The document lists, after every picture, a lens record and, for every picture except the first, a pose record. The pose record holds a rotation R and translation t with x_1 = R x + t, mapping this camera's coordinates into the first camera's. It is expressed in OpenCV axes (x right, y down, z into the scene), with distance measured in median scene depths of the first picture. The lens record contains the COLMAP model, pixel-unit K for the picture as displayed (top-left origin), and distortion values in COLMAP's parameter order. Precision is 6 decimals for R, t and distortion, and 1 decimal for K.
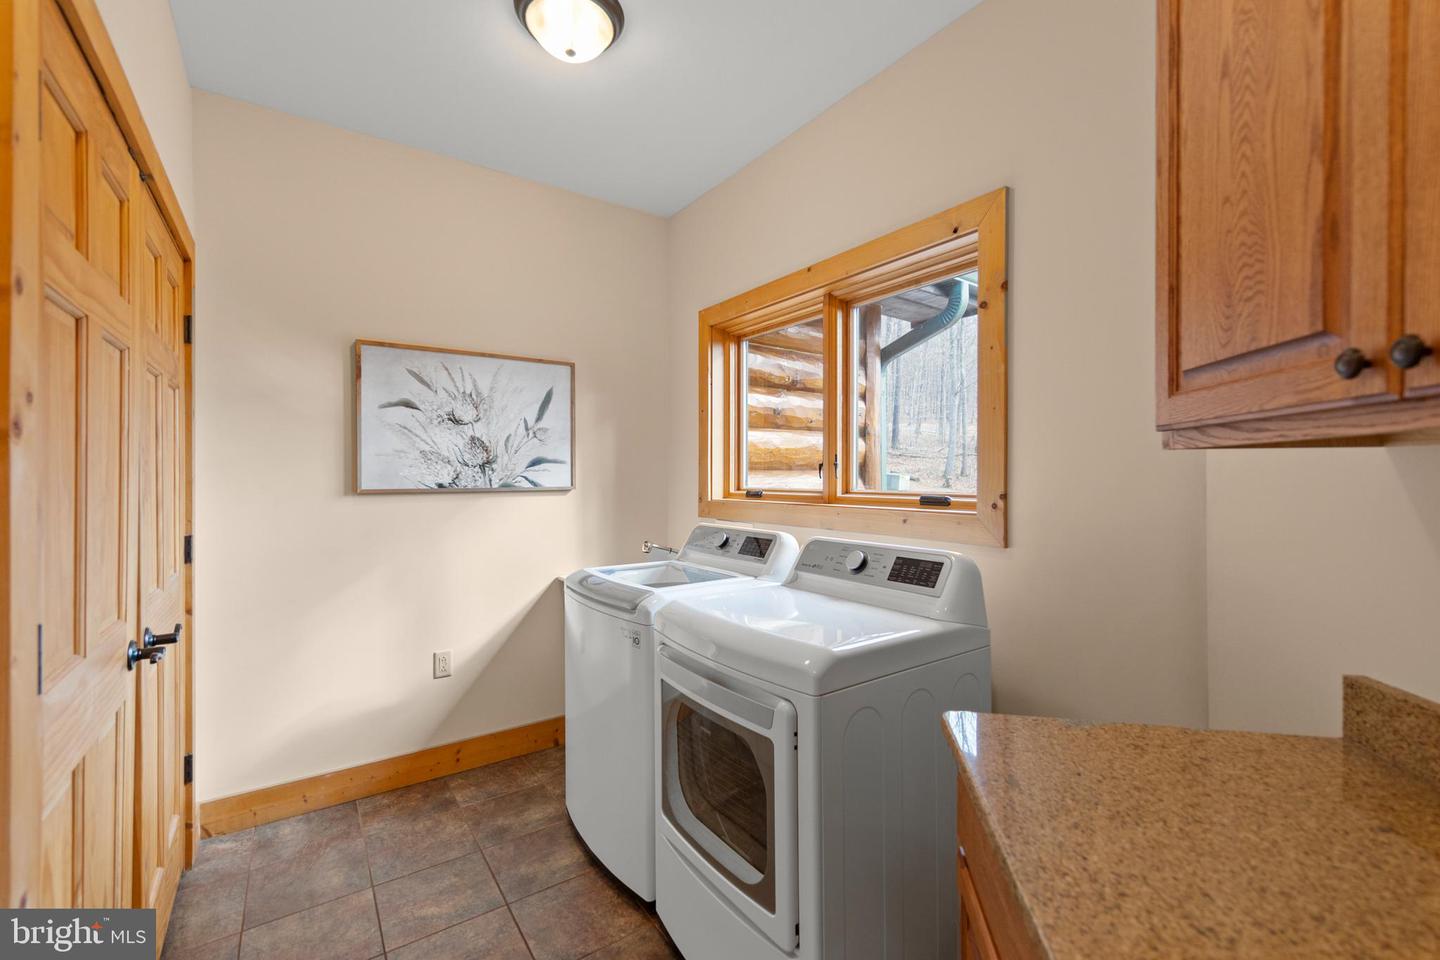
lens RADIAL K [[588.5, 0, 724.7], [0, 588.5, 477.4], [0, 0, 1]] dist [-0.000175, -0.000064]
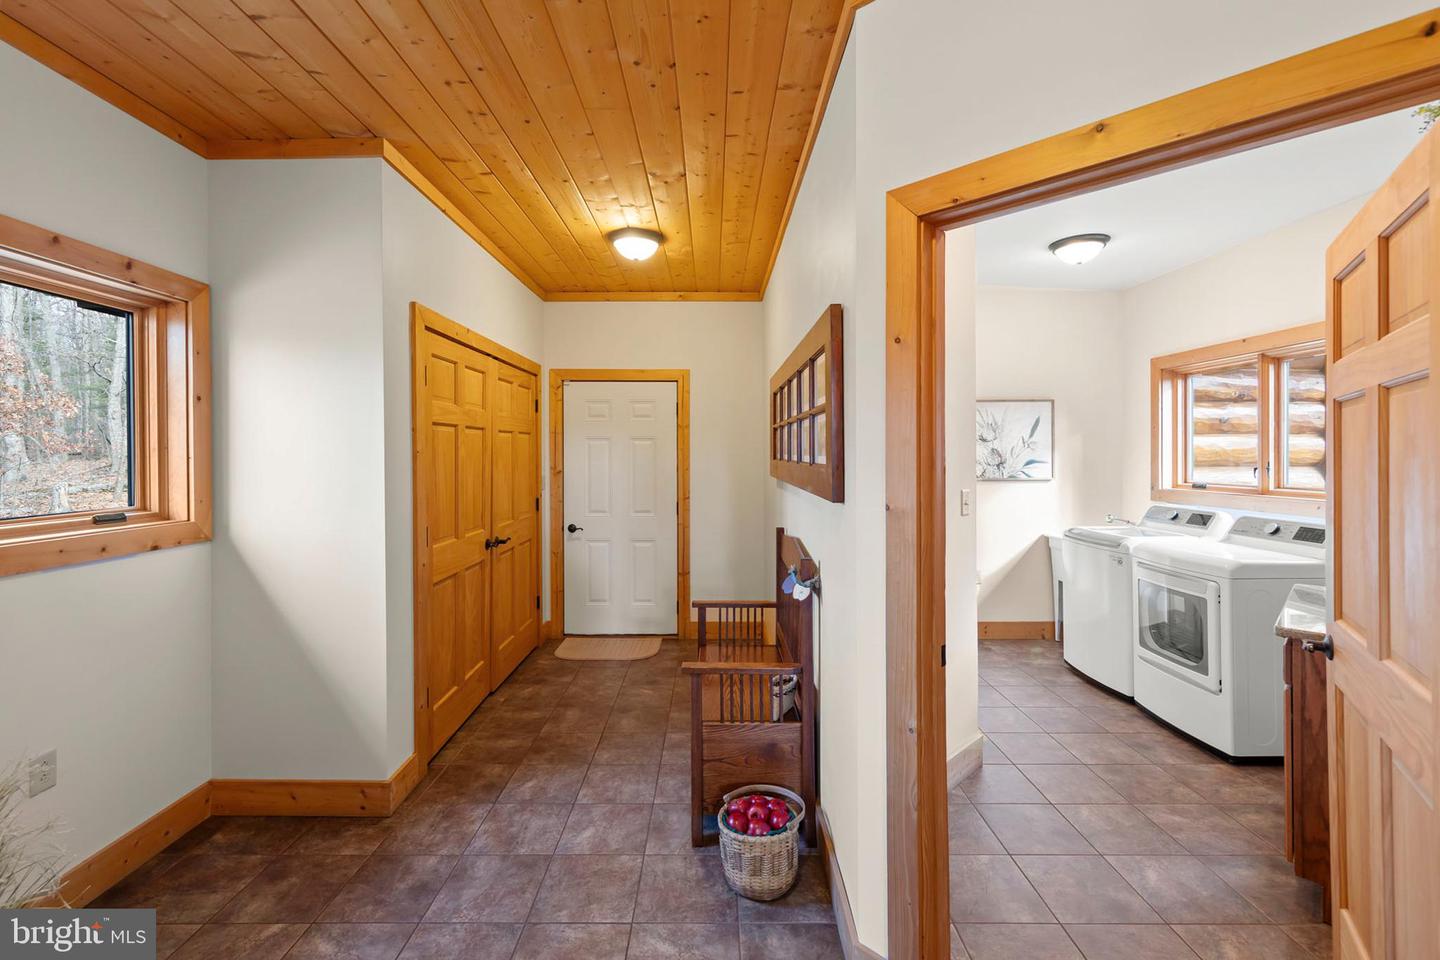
lens RADIAL K [[601.5, 0, 724.3], [0, 601.5, 456.1], [0, 0, 1]] dist [0.000554, 0.000007]
pose [[0.810782, -0.000955, -0.585348, -0.030799], [0.001164, 0.999999, -0.000019, -0.047223], [0.585347, -0.000666, 0.810782, -0.893067]]
